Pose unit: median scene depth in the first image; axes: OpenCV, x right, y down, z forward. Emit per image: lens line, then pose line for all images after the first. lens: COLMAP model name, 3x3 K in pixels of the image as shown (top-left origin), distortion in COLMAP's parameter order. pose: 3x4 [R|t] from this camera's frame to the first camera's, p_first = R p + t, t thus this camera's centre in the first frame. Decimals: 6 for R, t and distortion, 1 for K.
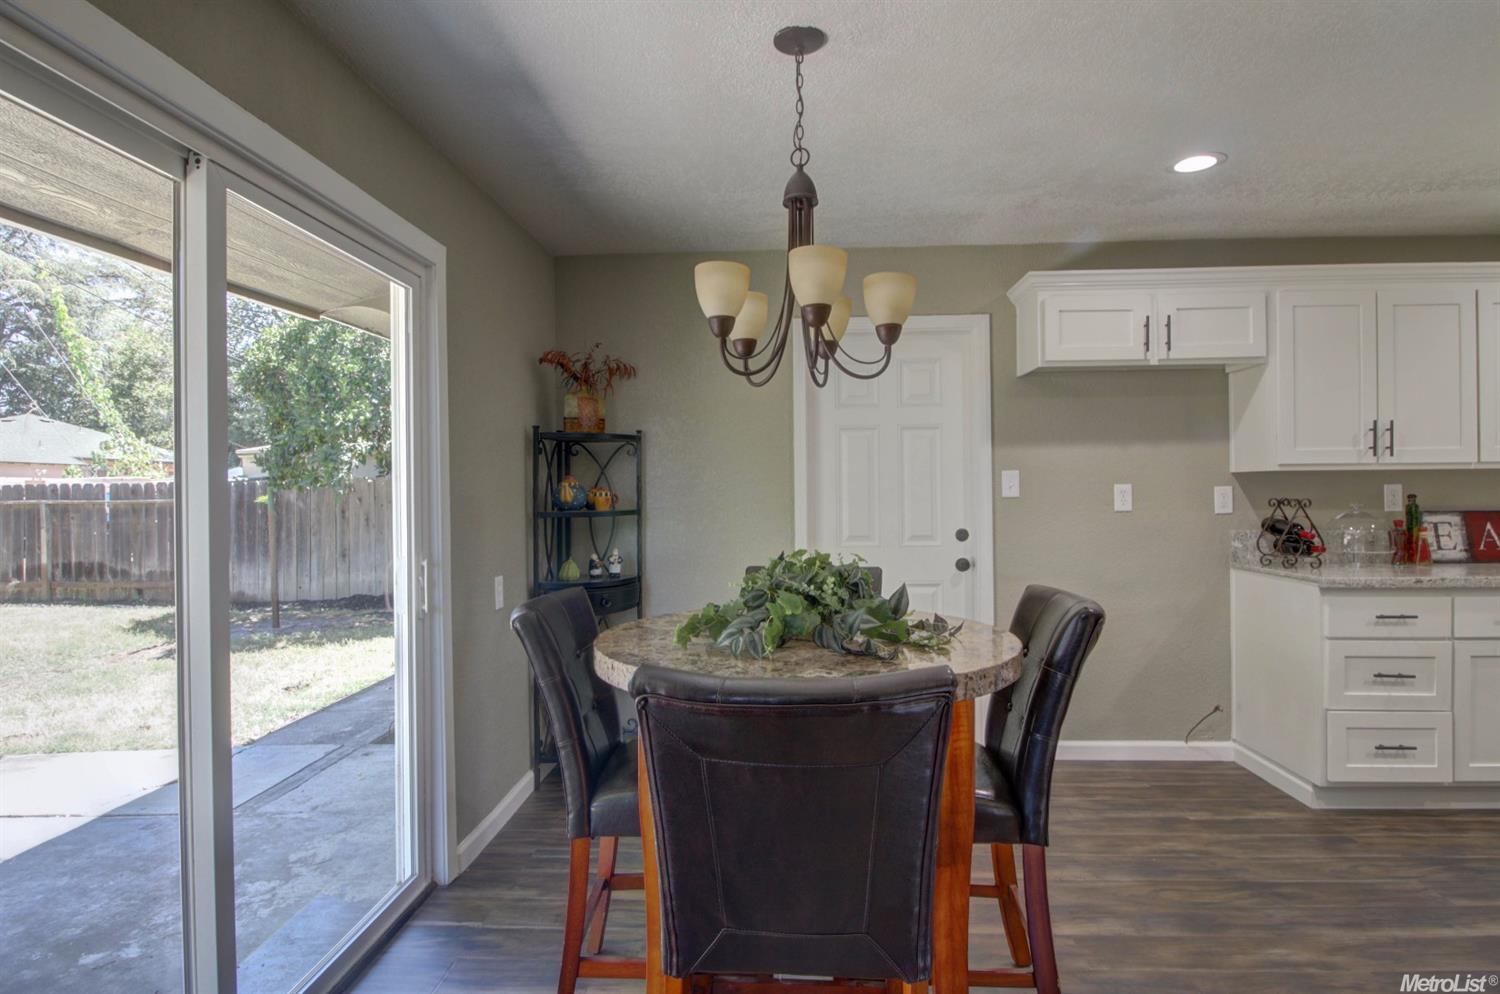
lens RADIAL K [[792.4, 0, 755.5], [0, 792.4, 493.6], [0, 0, 1]] dist [0.005644, -0.014071]
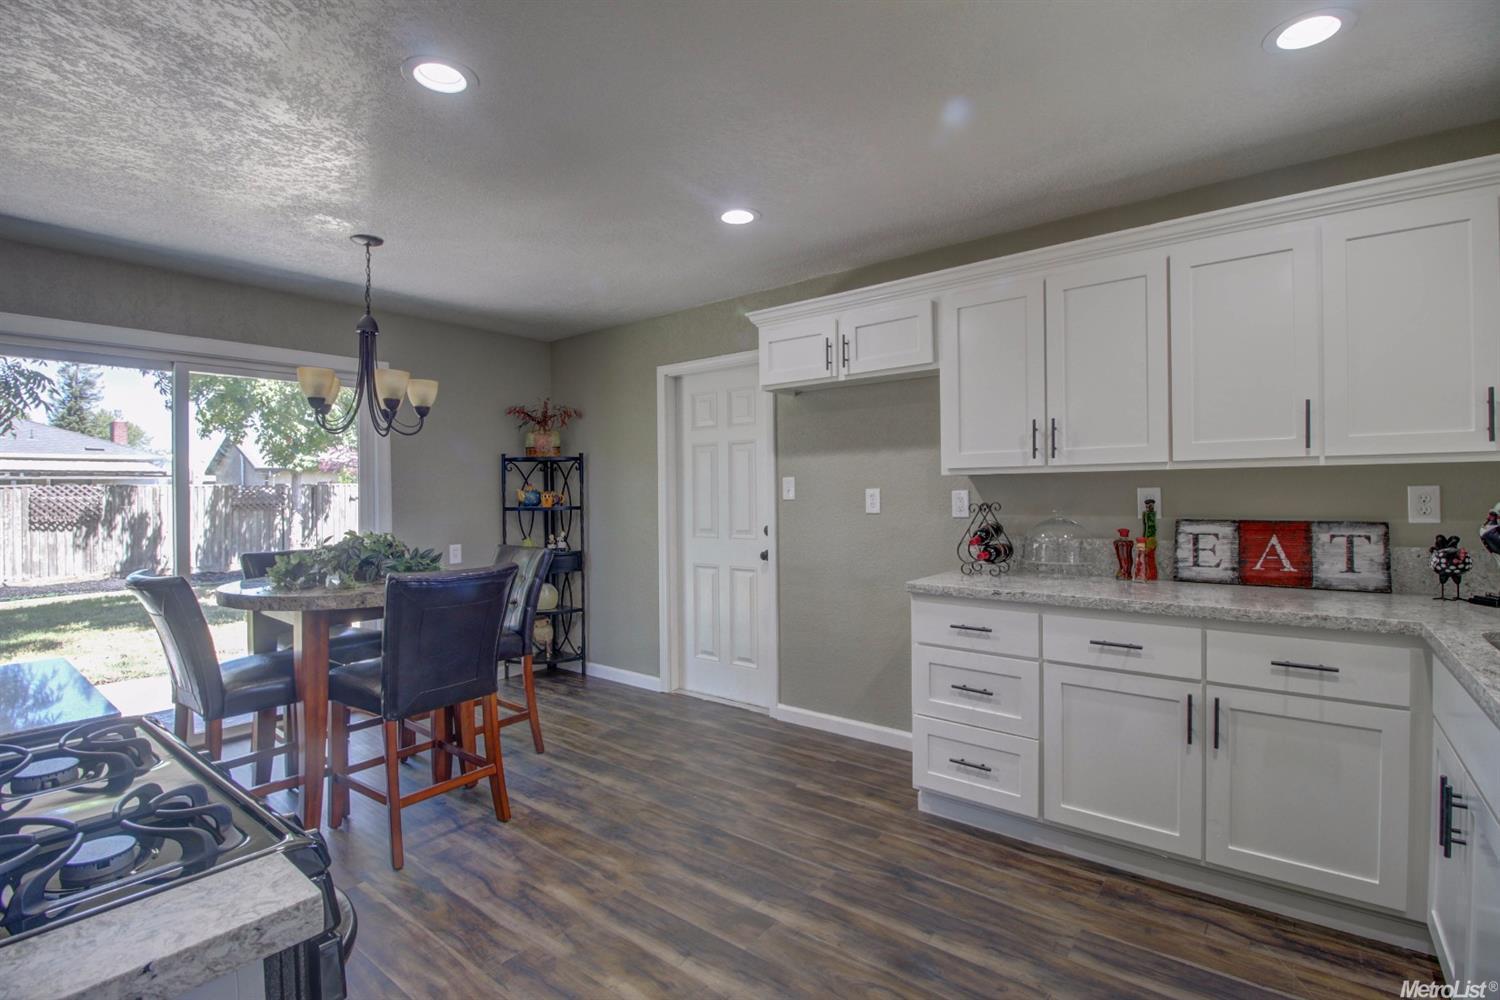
lens RADIAL K [[689.6, 0, 754.2], [0, 689.6, 495.6], [0, 0, 1]] dist [-0.013873, -0.000728]
pose [[0.815034, 0.002833, -0.579407, 0.964915], [0.001088, 0.999979, 0.006419, -0.008973], [0.579413, -0.005862, 0.815013, 0.151924]]
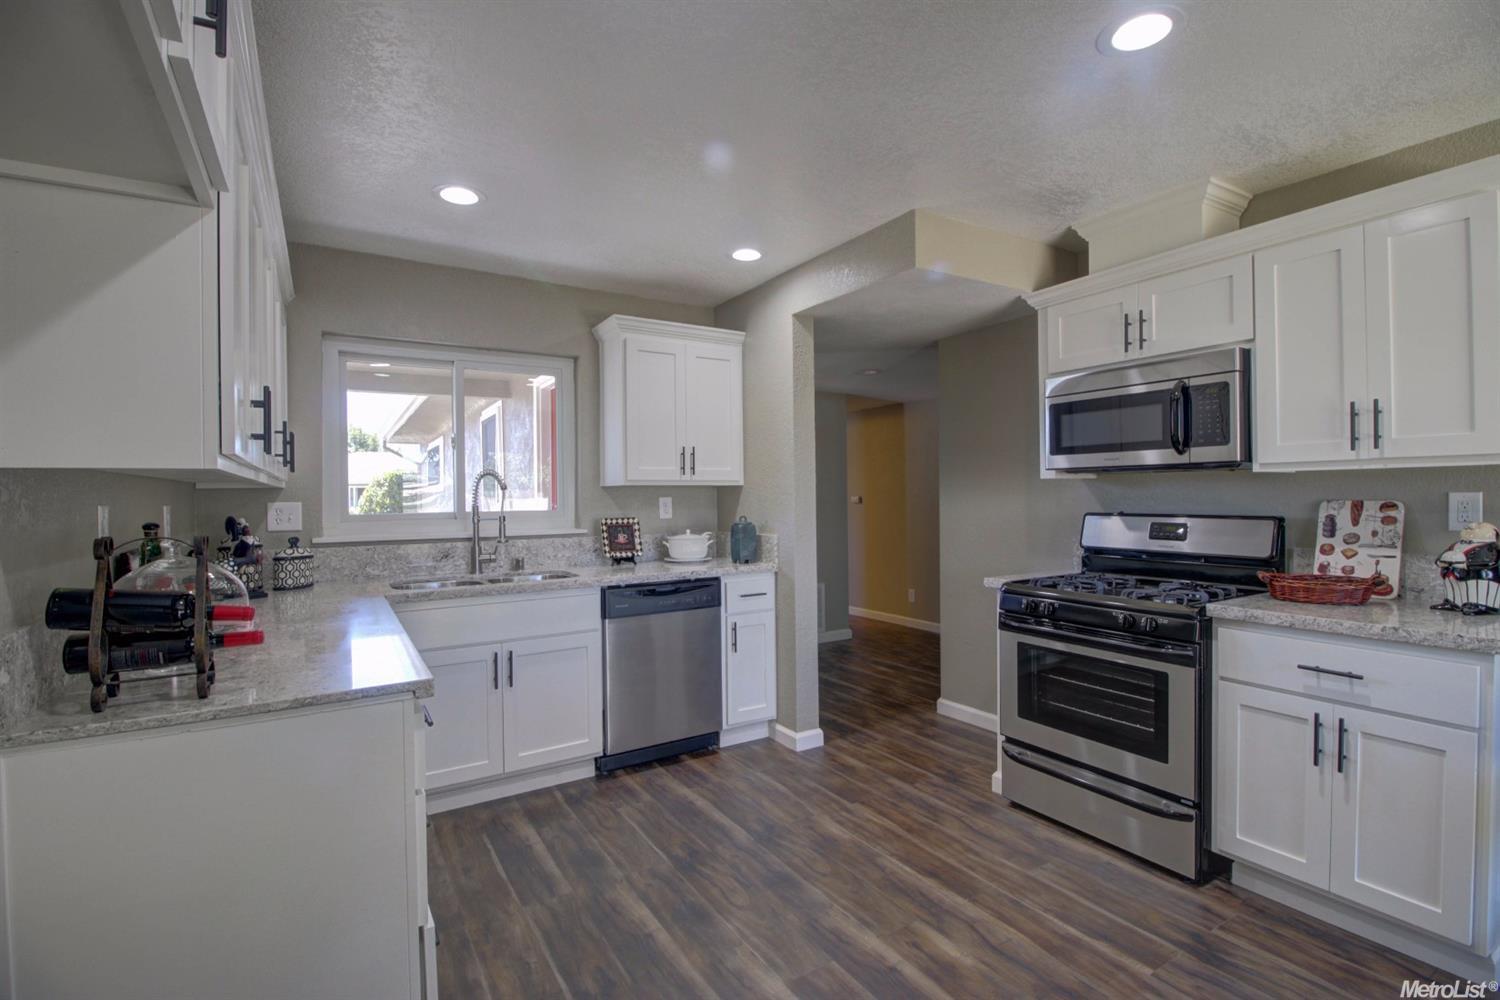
lens RADIAL K [[689.6, 0, 754.2], [0, 689.6, 495.6], [0, 0, 1]] dist [-0.013873, -0.000728]
pose [[-0.569747, 0.018520, 0.821612, 0.200158], [0.022152, 0.999729, -0.007174, -0.003999], [-0.821522, 0.014113, -0.570002, 0.975511]]
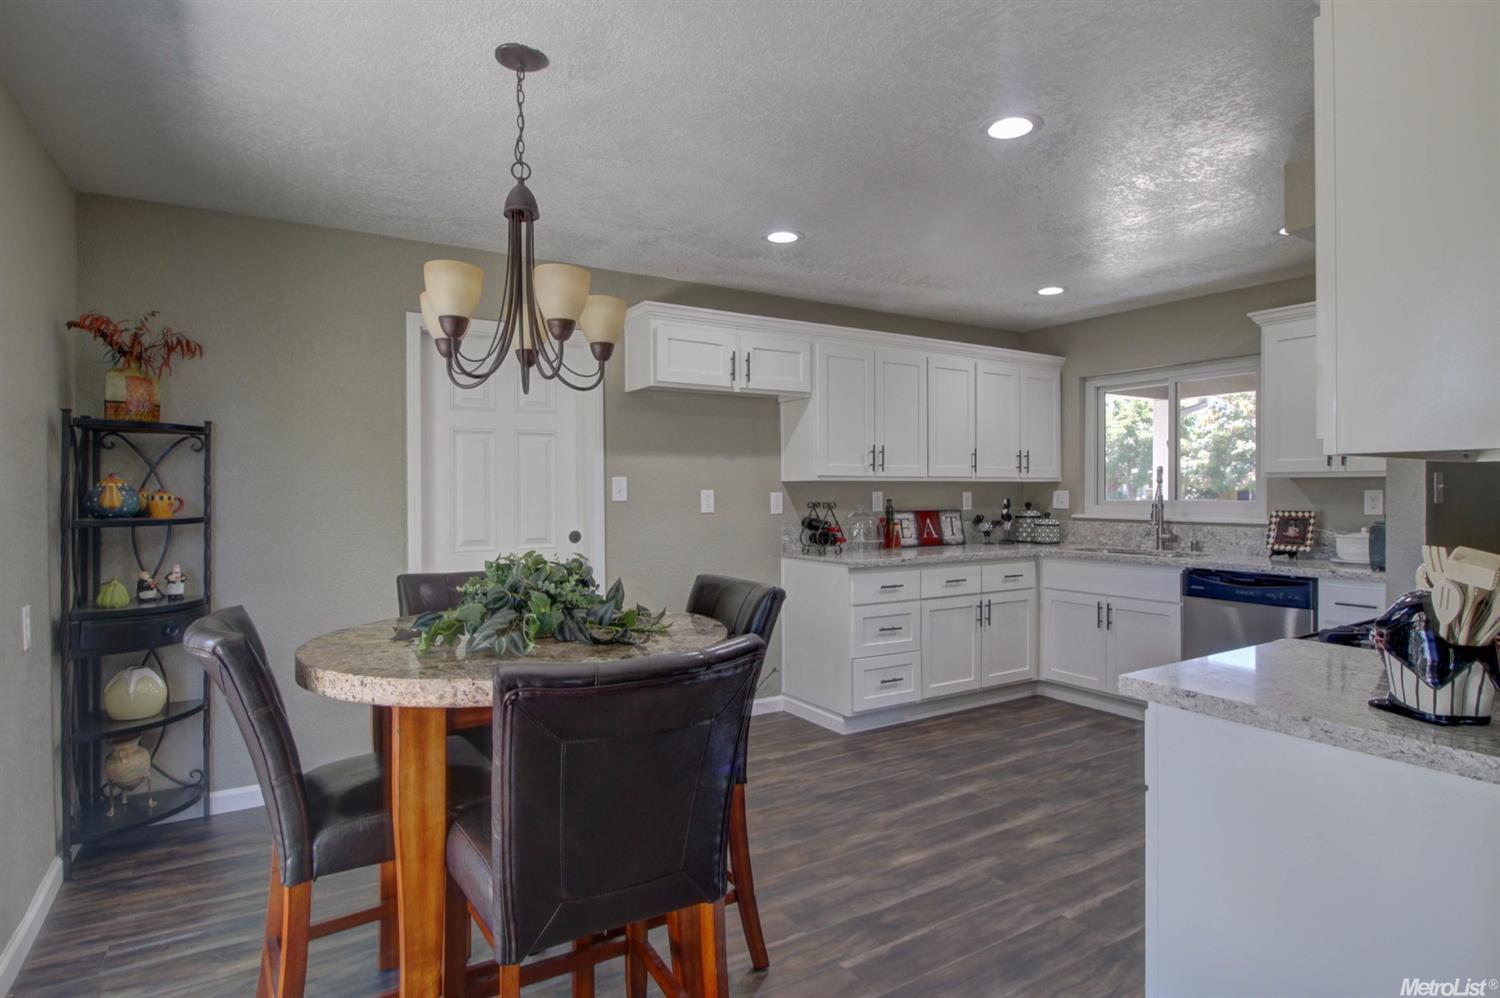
lens RADIAL K [[792.4, 0, 755.5], [0, 792.4, 495.6], [0, 0, 1]] dist [0.005644, -0.014071]
pose [[0.821364, 0.003277, 0.570395, -0.166523], [-0.001165, 0.999991, -0.004067, 0.001138], [-0.570403, 0.002676, 0.821360, -0.011915]]
